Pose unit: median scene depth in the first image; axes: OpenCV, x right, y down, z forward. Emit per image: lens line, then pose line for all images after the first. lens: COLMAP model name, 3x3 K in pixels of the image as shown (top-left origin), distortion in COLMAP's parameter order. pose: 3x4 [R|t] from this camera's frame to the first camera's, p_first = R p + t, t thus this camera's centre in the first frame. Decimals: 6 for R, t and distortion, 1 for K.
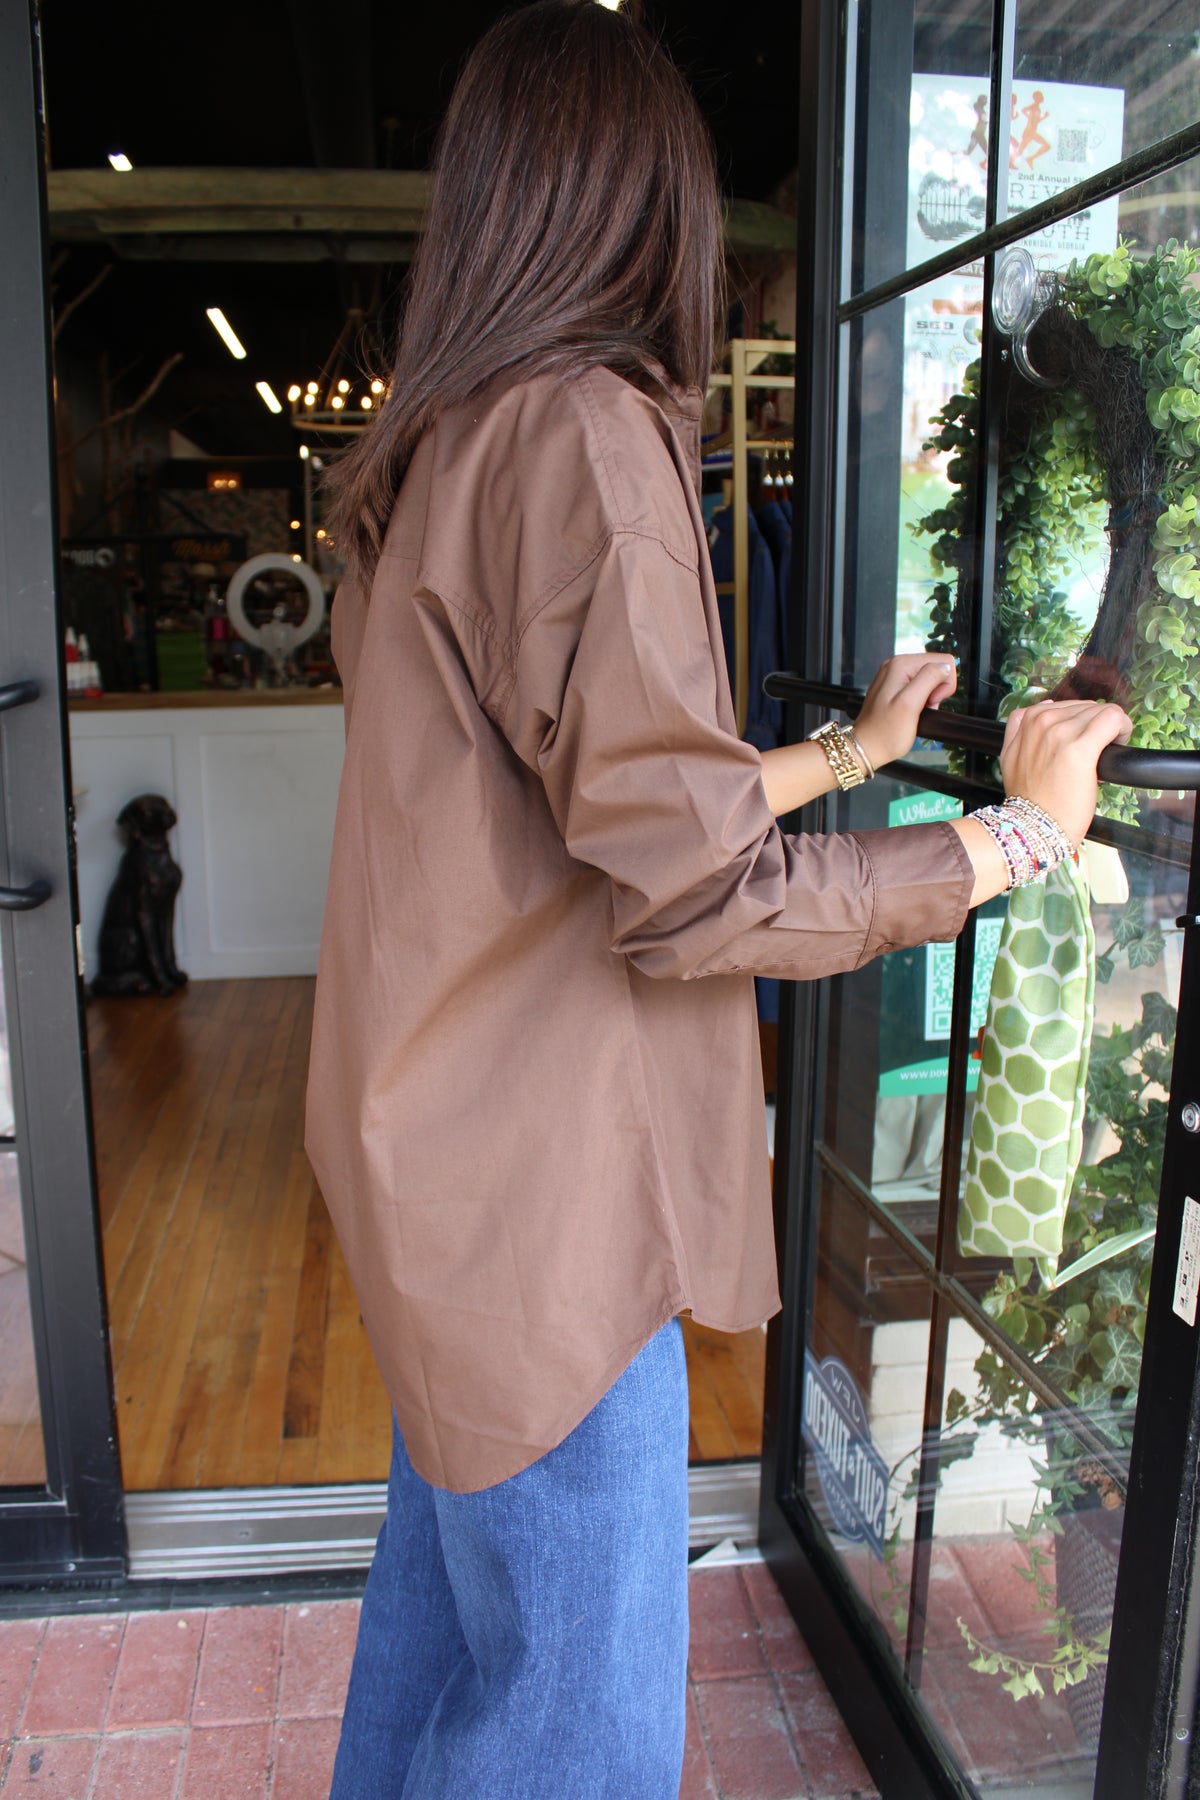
lens RADIAL K [[1497.8, 0, 601.0], [0, 1497.8, 900.2], [0, 0, 1]] dist [-0.163835, 0.139929]
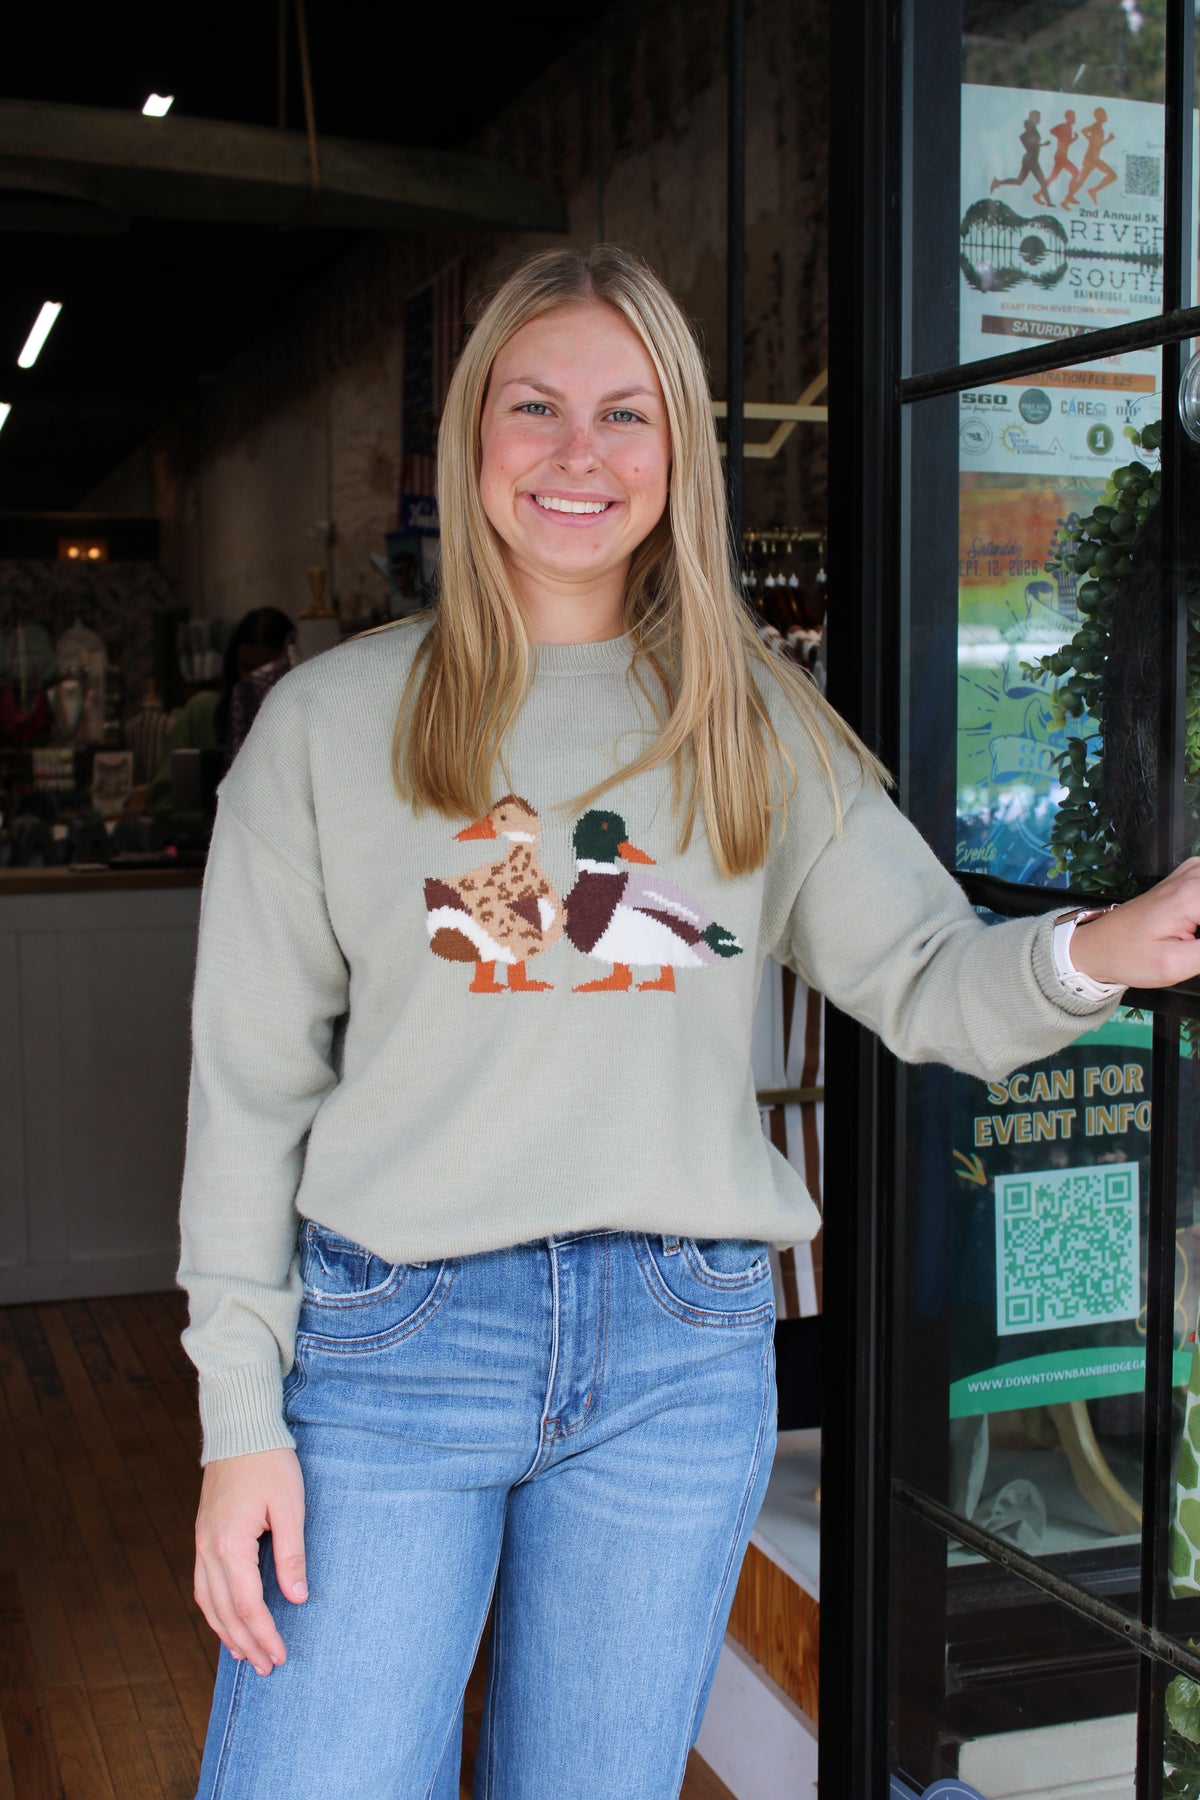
lens RADIAL K [[2285.6, 0, 599.8], [0, 2285.6, 900.9], [0, 0, 1]] dist [-0.067564, 0.101756]
pose [[0.982739, -0.021757, 0.183716, -0.199725], [0.043791, 0.992196, -0.116744, 0.002455], [-0.179742, 0.122774, 0.976022, -0.112790]]
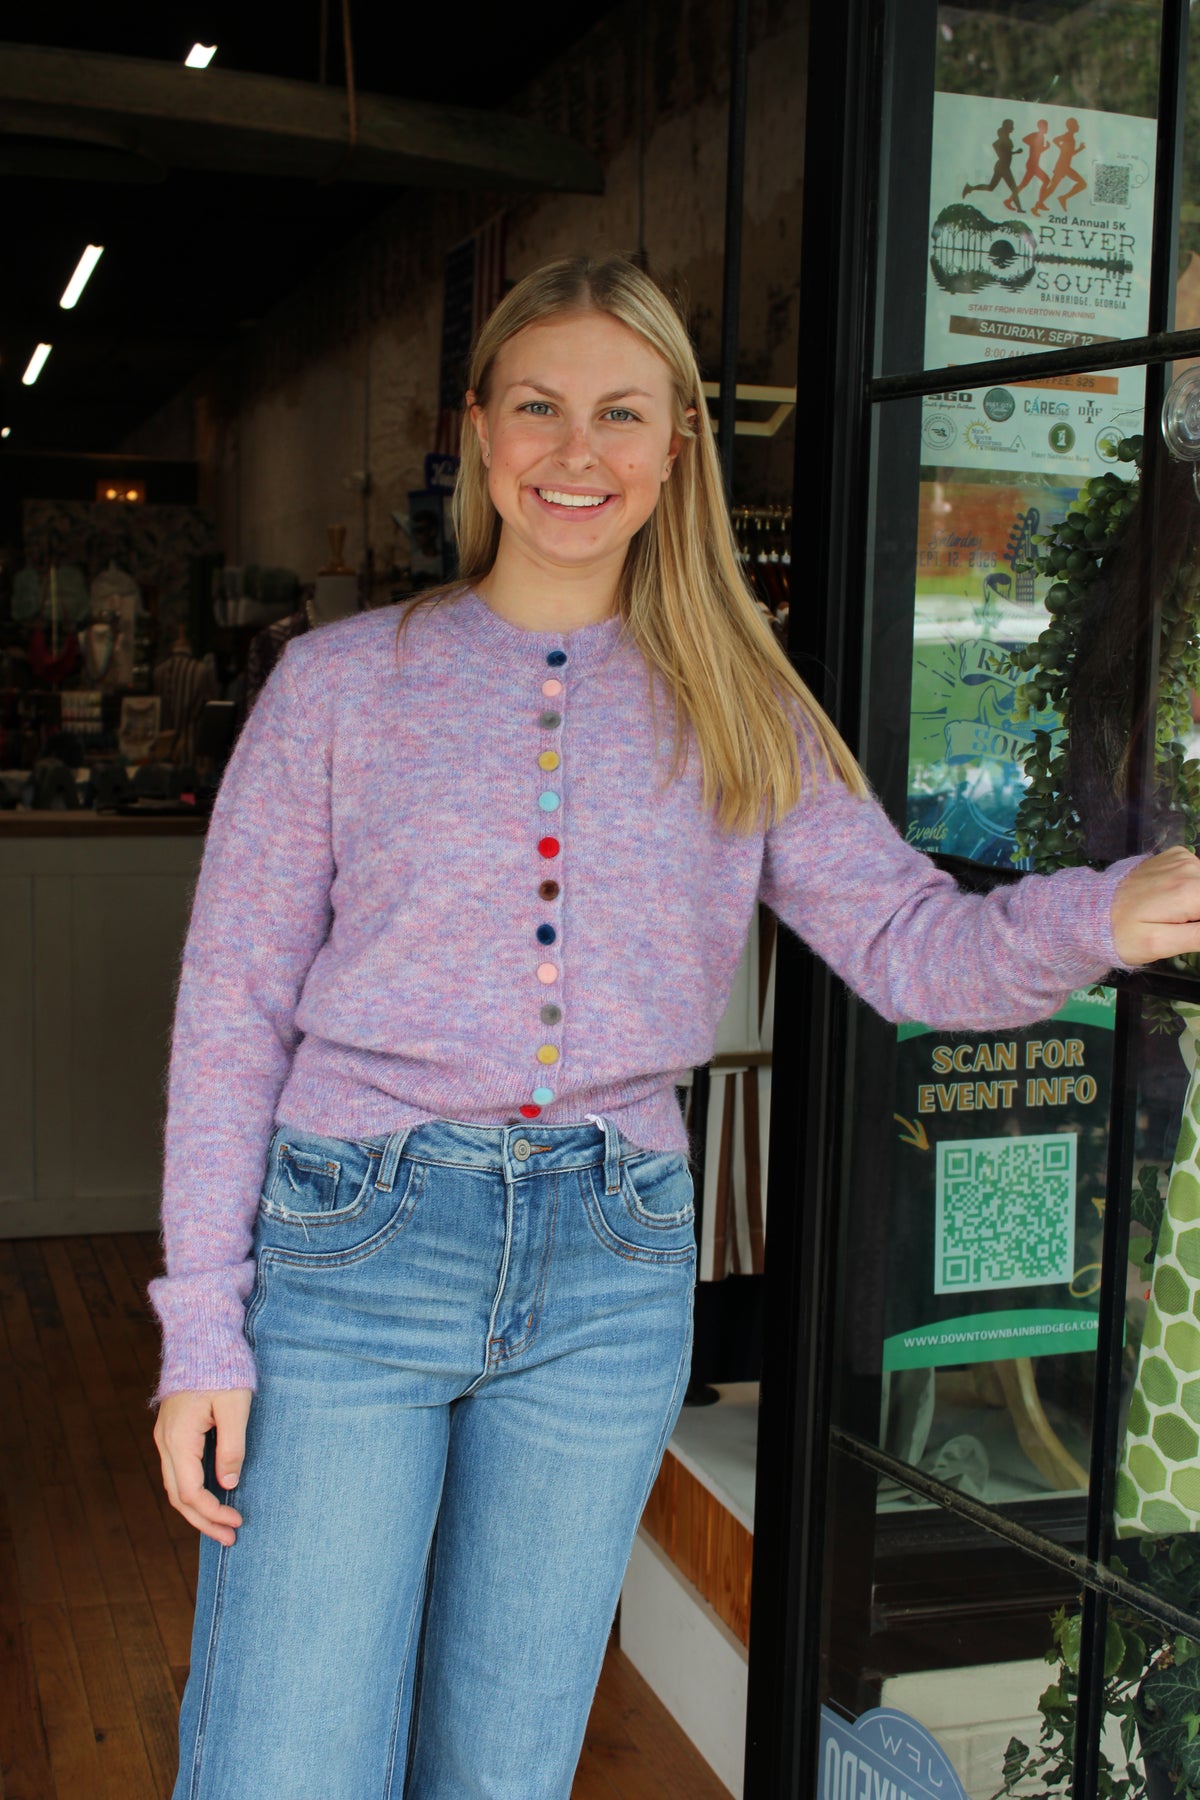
lens RADIAL K [[2294.5, 0, 605.2], [0, 2294.5, 897.6], [0, 0, 1]] dist [-0.069034, 0.107087]
pose [[0.985037, 0.006840, 0.172208, -0.174571], [0.010550, 0.994945, -0.099865, 0.005597], [-0.172020, 0.100188, 0.979985, -0.179972]]
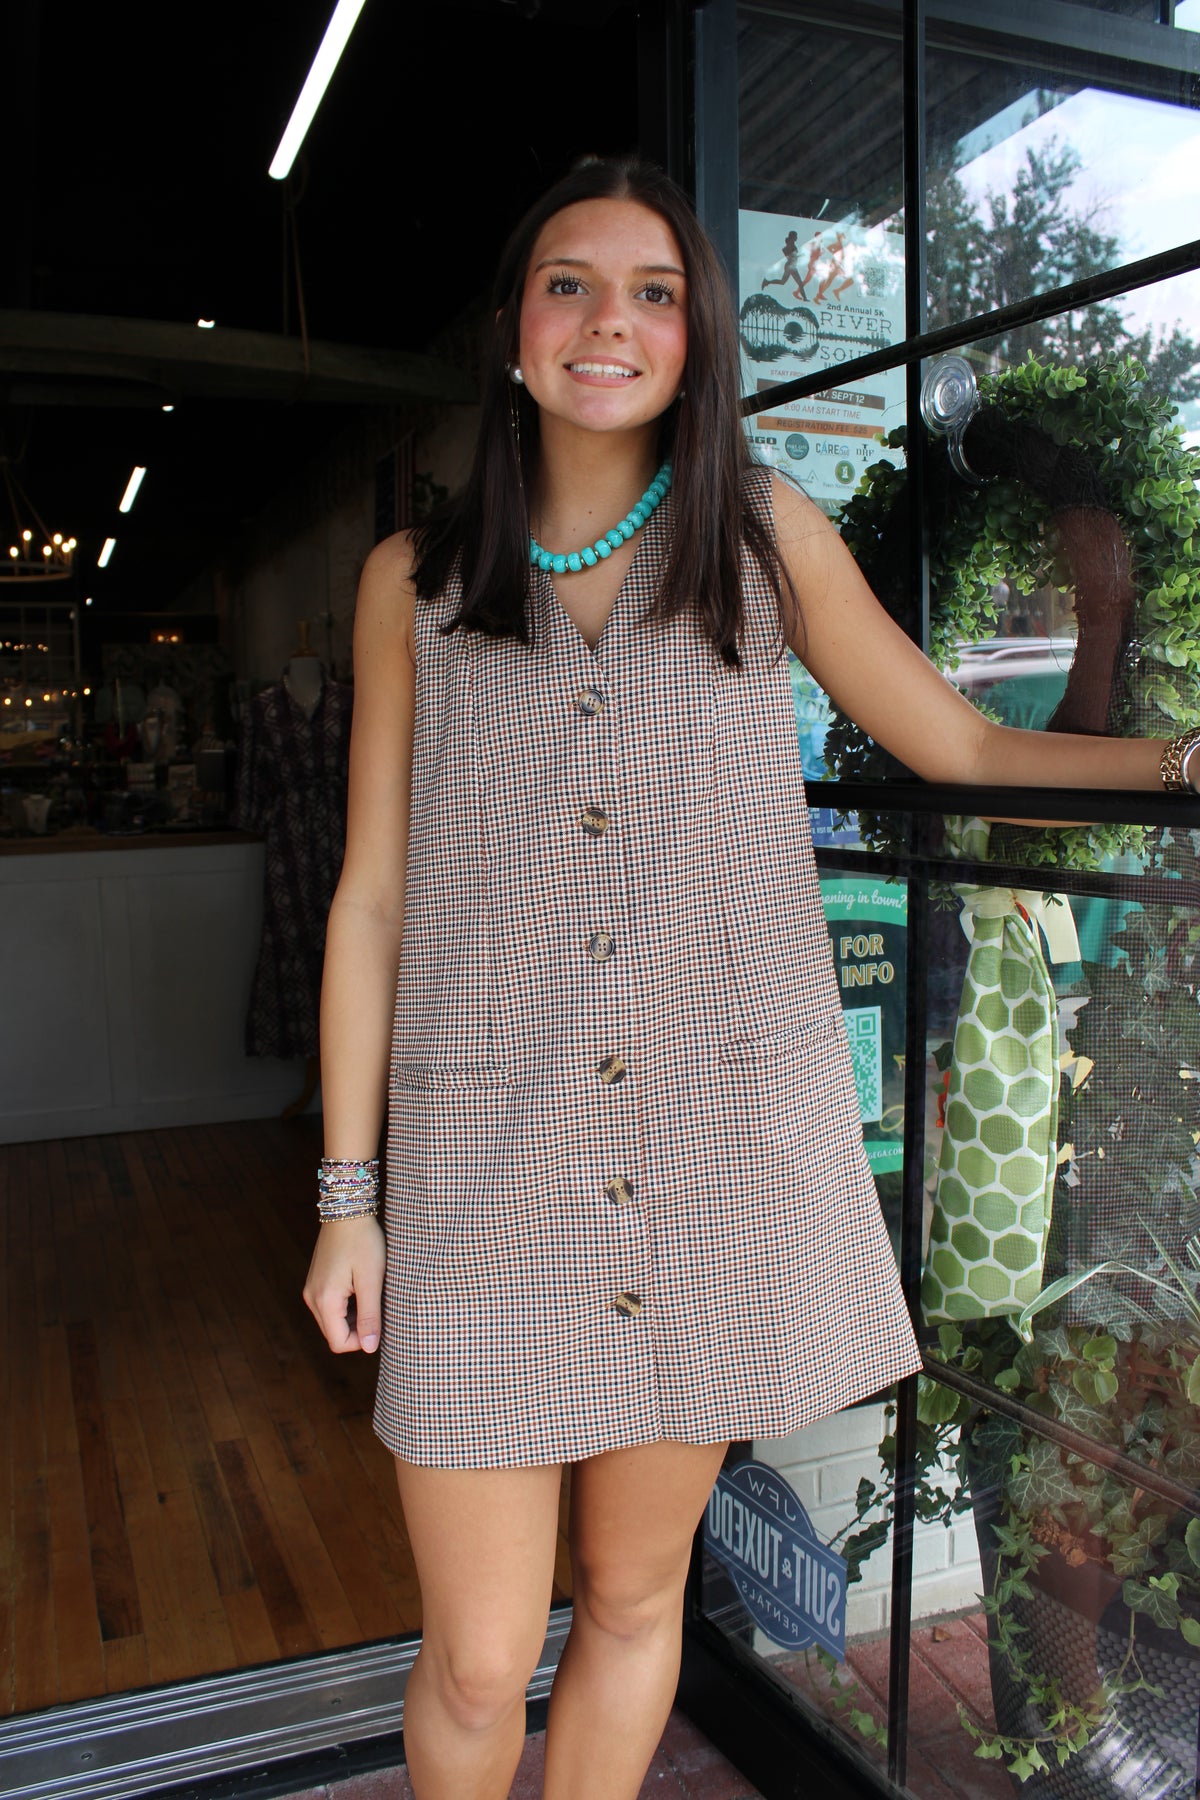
lens RADIAL K [[1497.6, 0, 599.0], [0, 1497.6, 901.4], [0, 0, 1]] dist [-0.162908, 0.136541]
pose [[0.970764, -0.040674, 0.236564, -0.145332], [0.064002, 0.993720, -0.091786, 0.022865], [-0.231345, 0.104243, 0.967271, 0.039927]]
